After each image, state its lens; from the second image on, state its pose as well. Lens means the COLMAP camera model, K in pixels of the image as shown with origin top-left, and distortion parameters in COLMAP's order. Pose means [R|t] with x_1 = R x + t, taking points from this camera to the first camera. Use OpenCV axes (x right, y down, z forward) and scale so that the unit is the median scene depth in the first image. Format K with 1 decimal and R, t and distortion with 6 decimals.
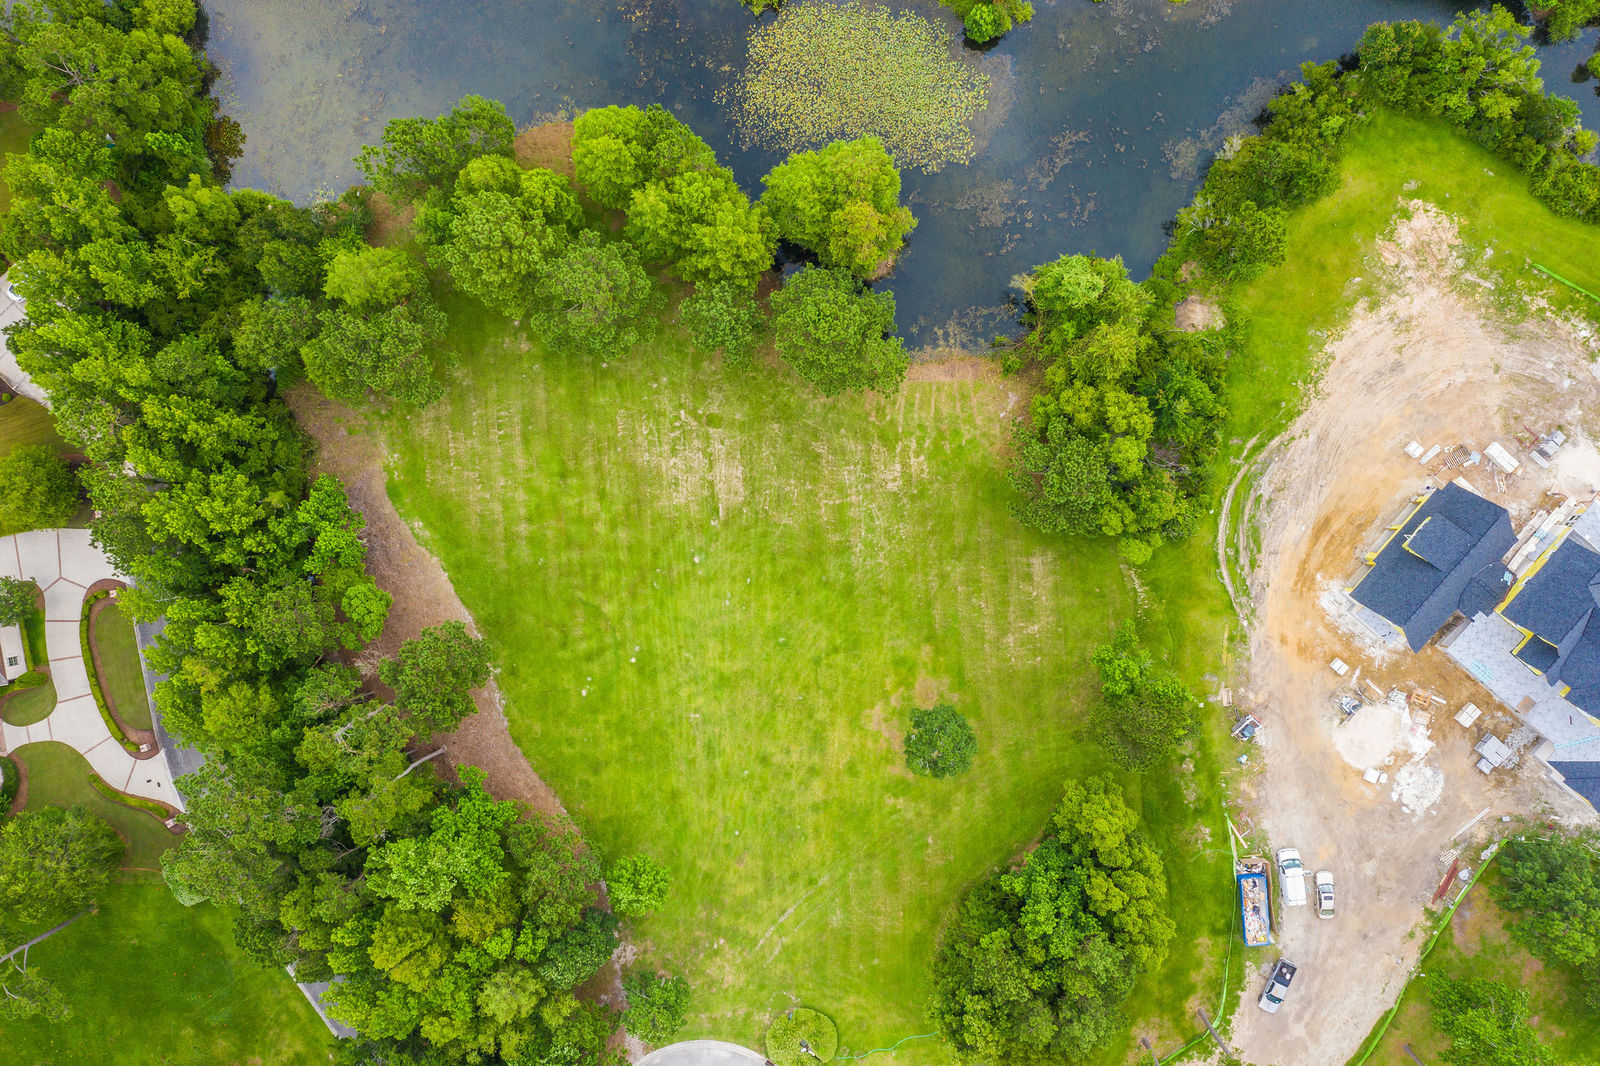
lens RADIAL K [[1277.5, 0, 800.6], [0, 1277.5, 529.3], [0, 0, 1]] dist [0.001735, 0.017698]
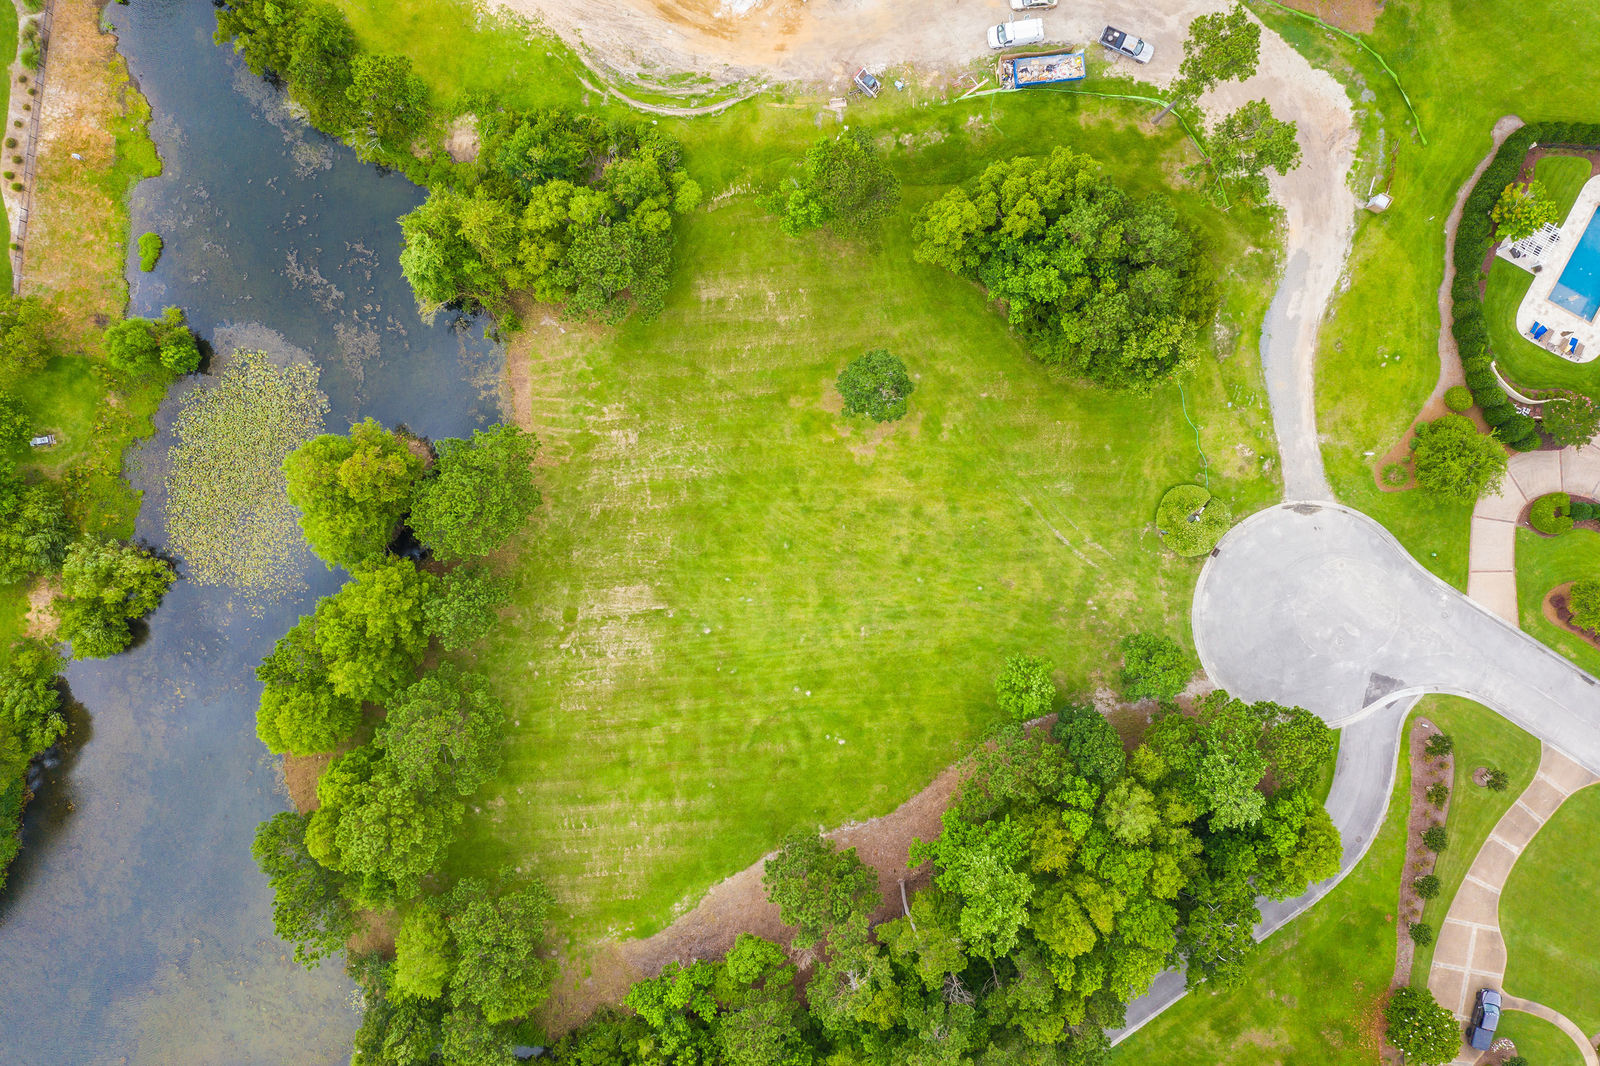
lens RADIAL K [[1277.5, 0, 804.9], [0, 1277.5, 531.5], [0, 0, 1]] dist [0.001735, 0.017698]
pose [[-0.011852, -0.999927, 0.002492, -0.006370], [0.999183, -0.011939, -0.038622, 0.141127], [0.038649, 0.002032, 0.999251, -0.005591]]
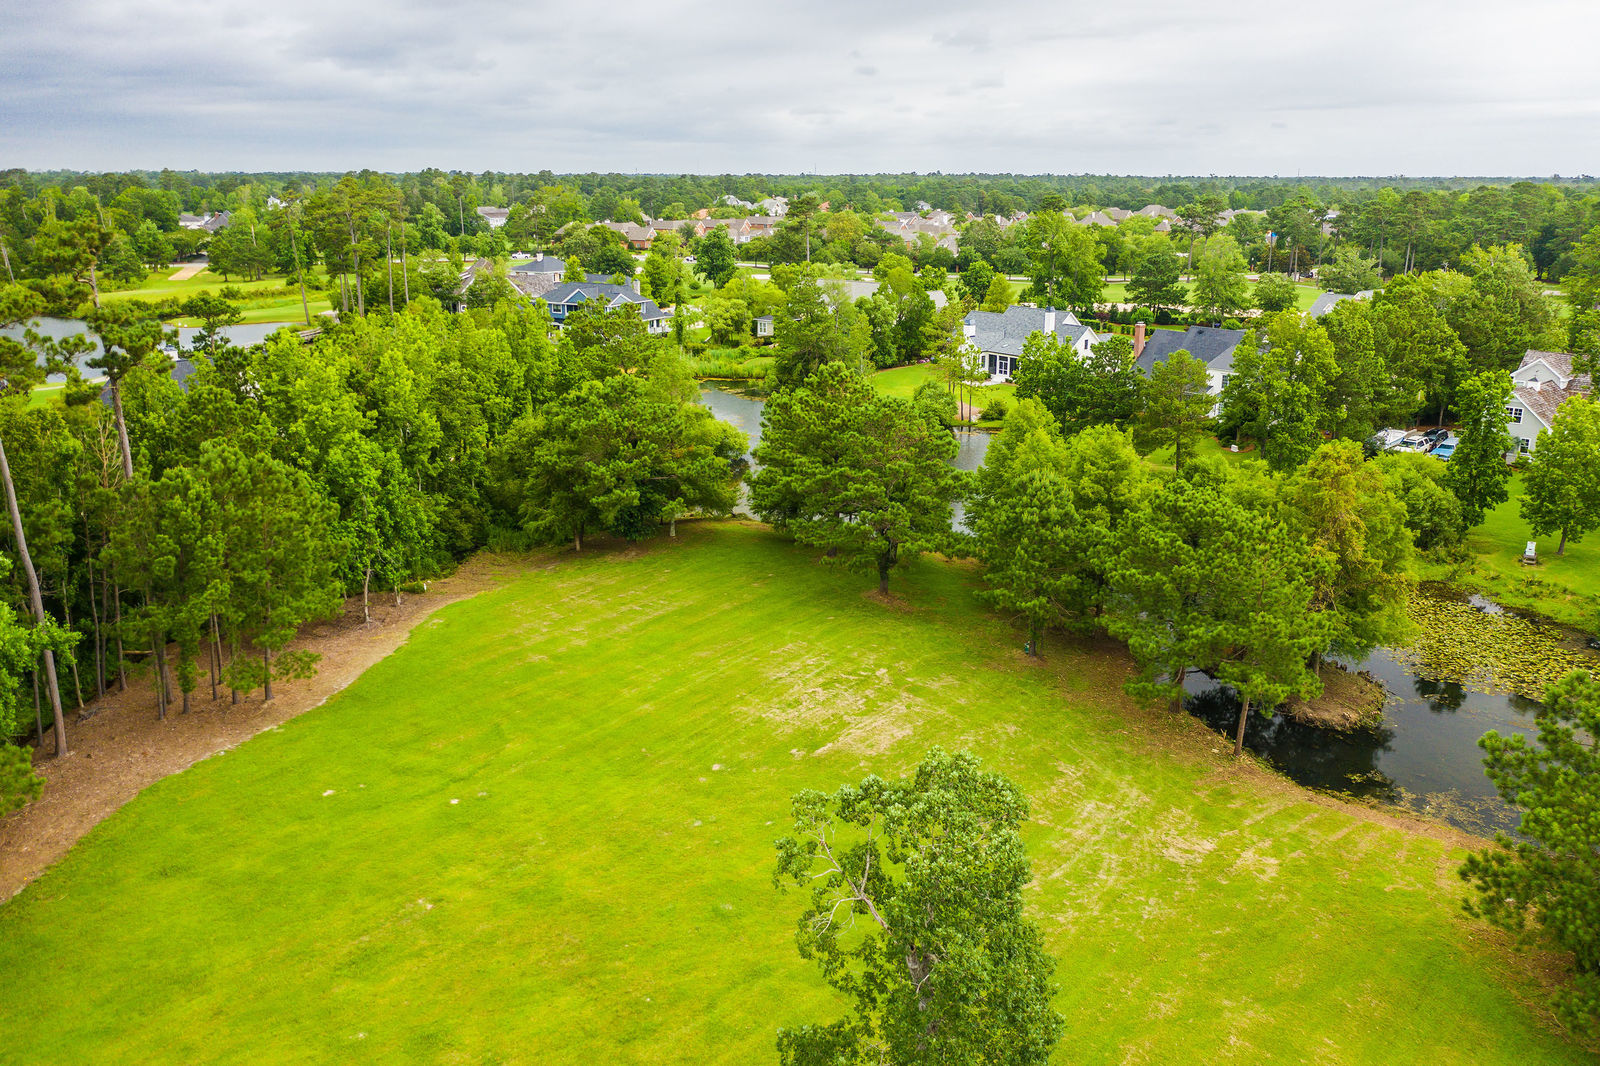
lens RADIAL K [[1277.5, 0, 796.0], [0, 1277.5, 532.7], [0, 0, 1]] dist [0.001735, 0.017698]
pose [[0.753873, 0.196989, -0.626794, 0.219539], [-0.656338, 0.182343, -0.732101, 0.334591], [-0.029924, 0.963300, 0.266755, 0.793794]]
